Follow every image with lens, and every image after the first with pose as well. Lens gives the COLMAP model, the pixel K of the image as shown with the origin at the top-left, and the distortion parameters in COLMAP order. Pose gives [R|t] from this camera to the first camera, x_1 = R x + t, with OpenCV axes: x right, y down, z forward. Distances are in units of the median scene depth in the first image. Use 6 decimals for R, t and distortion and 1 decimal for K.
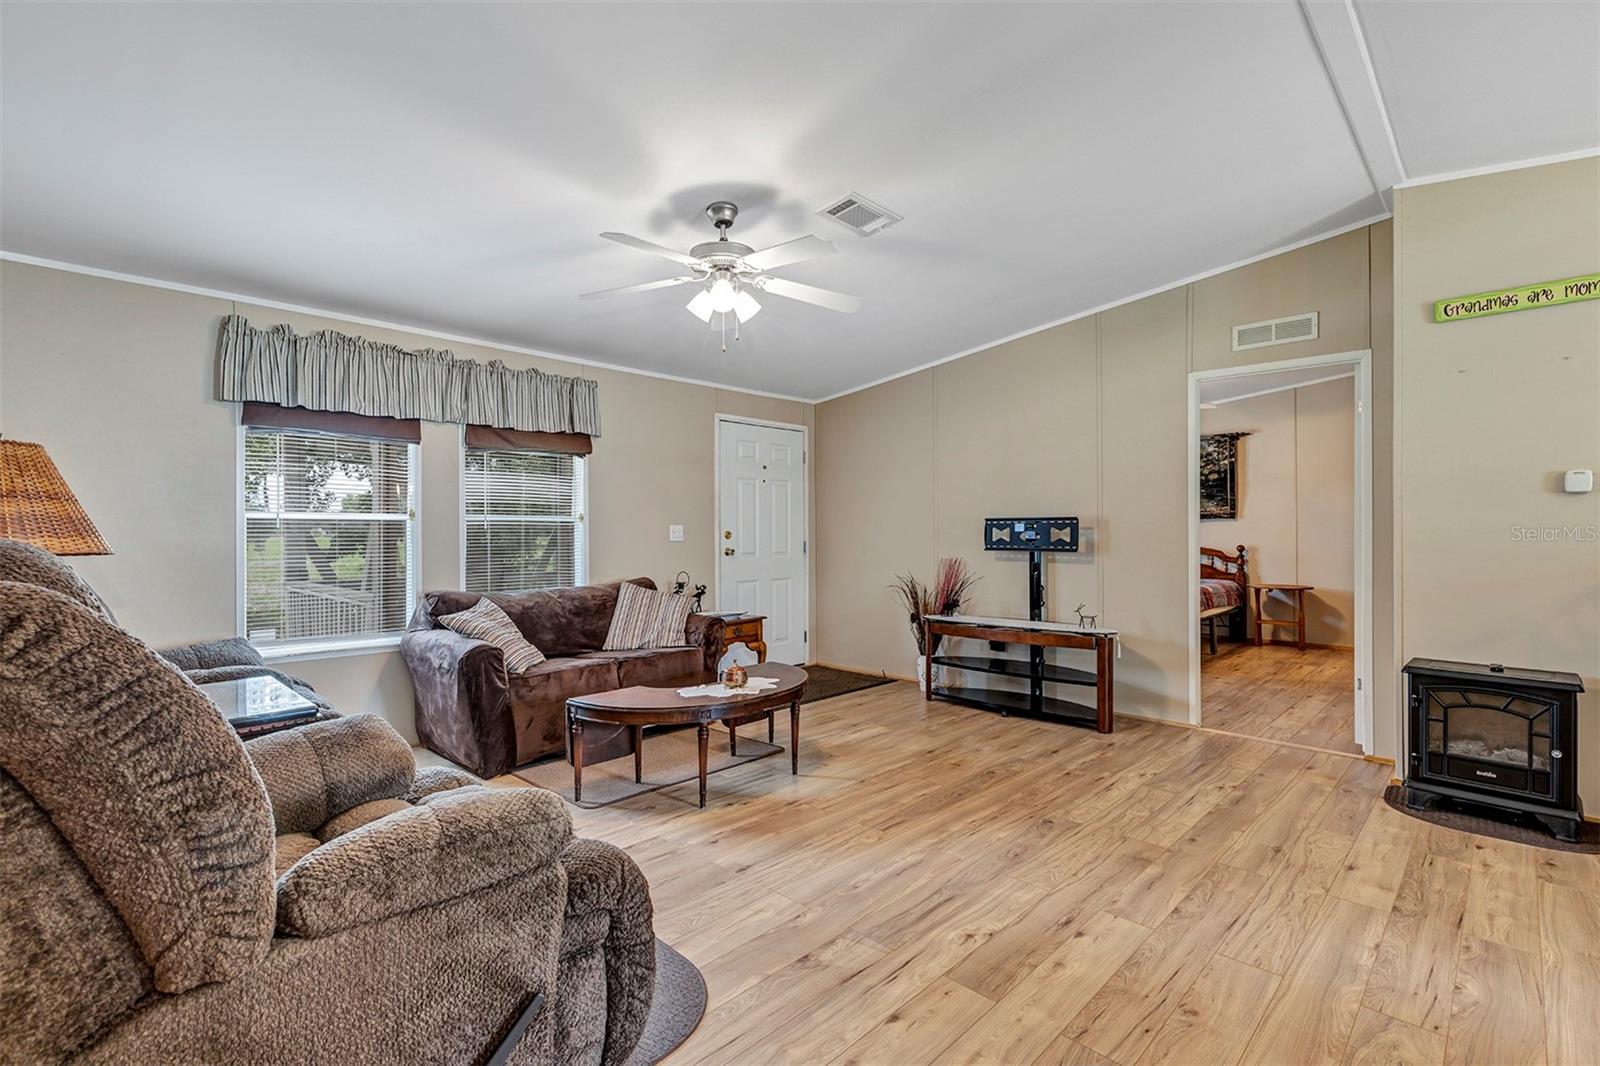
lens RADIAL K [[729.8, 0, 799.5], [0, 729.8, 533.2], [0, 0, 1]] dist [0.006137, -0.000671]
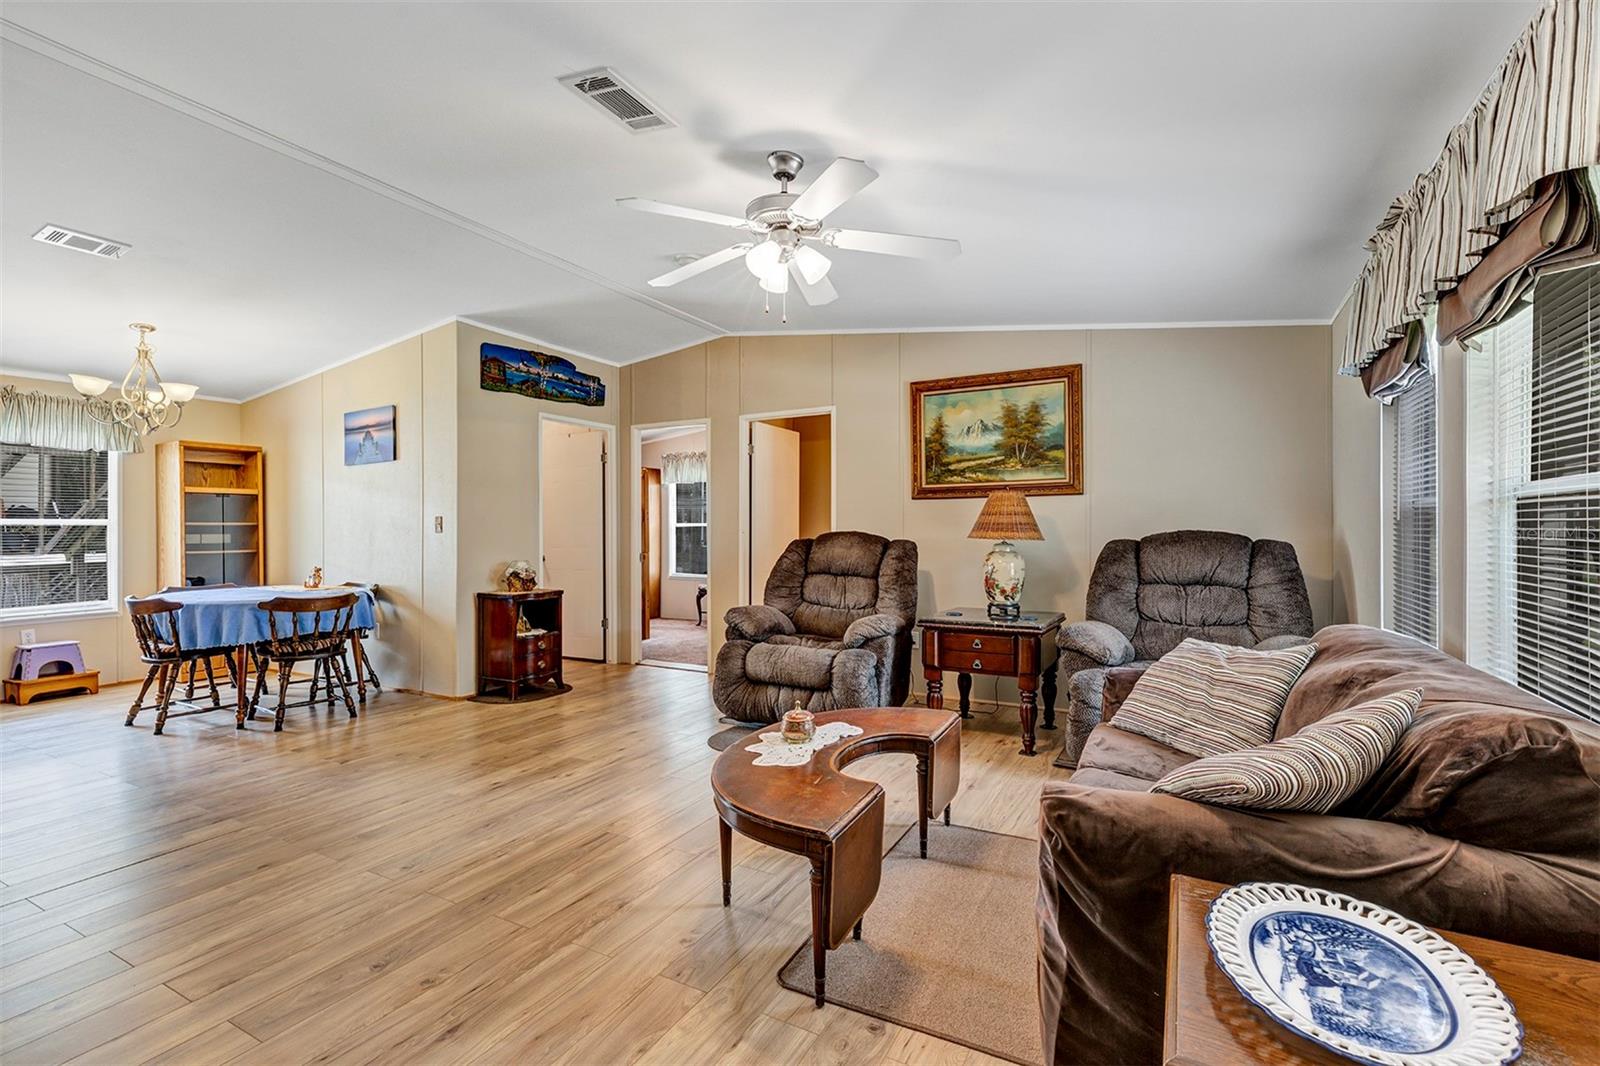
lens RADIAL K [[729.8, 0, 797.2], [0, 729.8, 527.3], [0, 0, 1]] dist [0.006137, -0.000671]
pose [[-0.962151, 0.006819, -0.272433, 0.098629], [0.007593, 0.999970, -0.001785, -0.002771], [0.272412, -0.003786, -0.962173, 1.500618]]
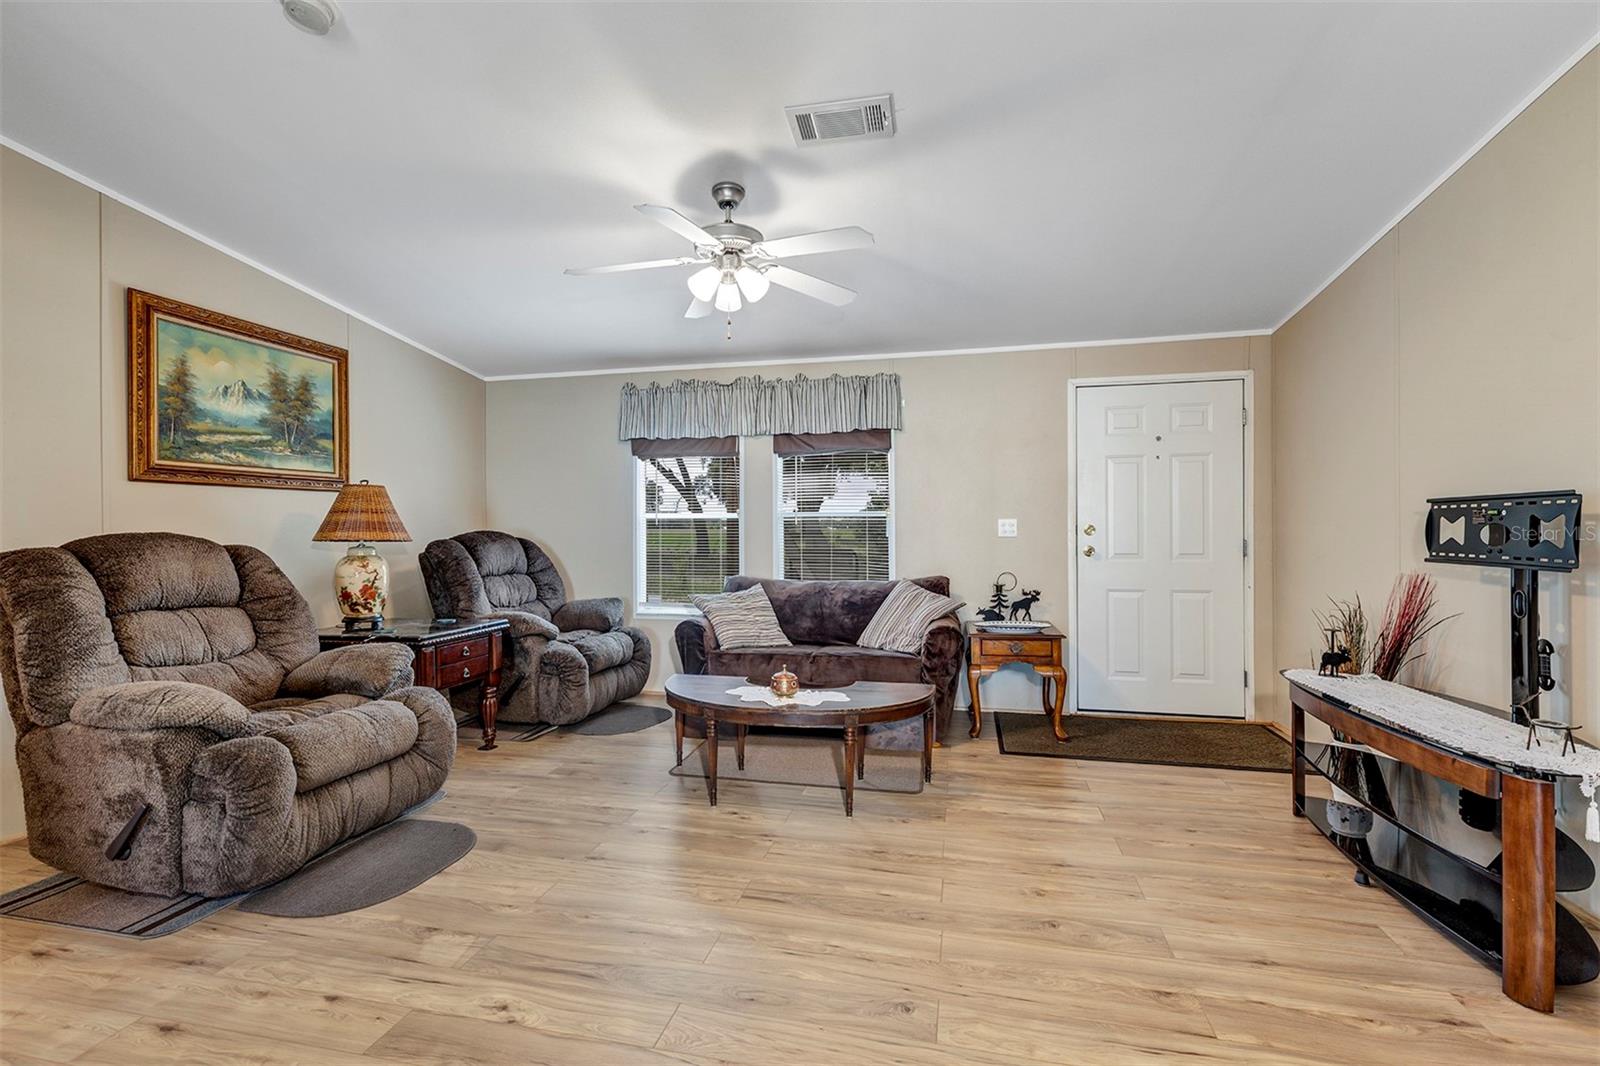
lens RADIAL K [[729.8, 0, 792.4], [0, 729.8, 532.6], [0, 0, 1]] dist [0.006137, -0.000671]
pose [[0.519862, 0.005558, -0.854232, 0.616257], [0.001654, 0.999970, 0.007514, -0.001736], [0.854249, -0.005319, 0.519837, 0.465245]]
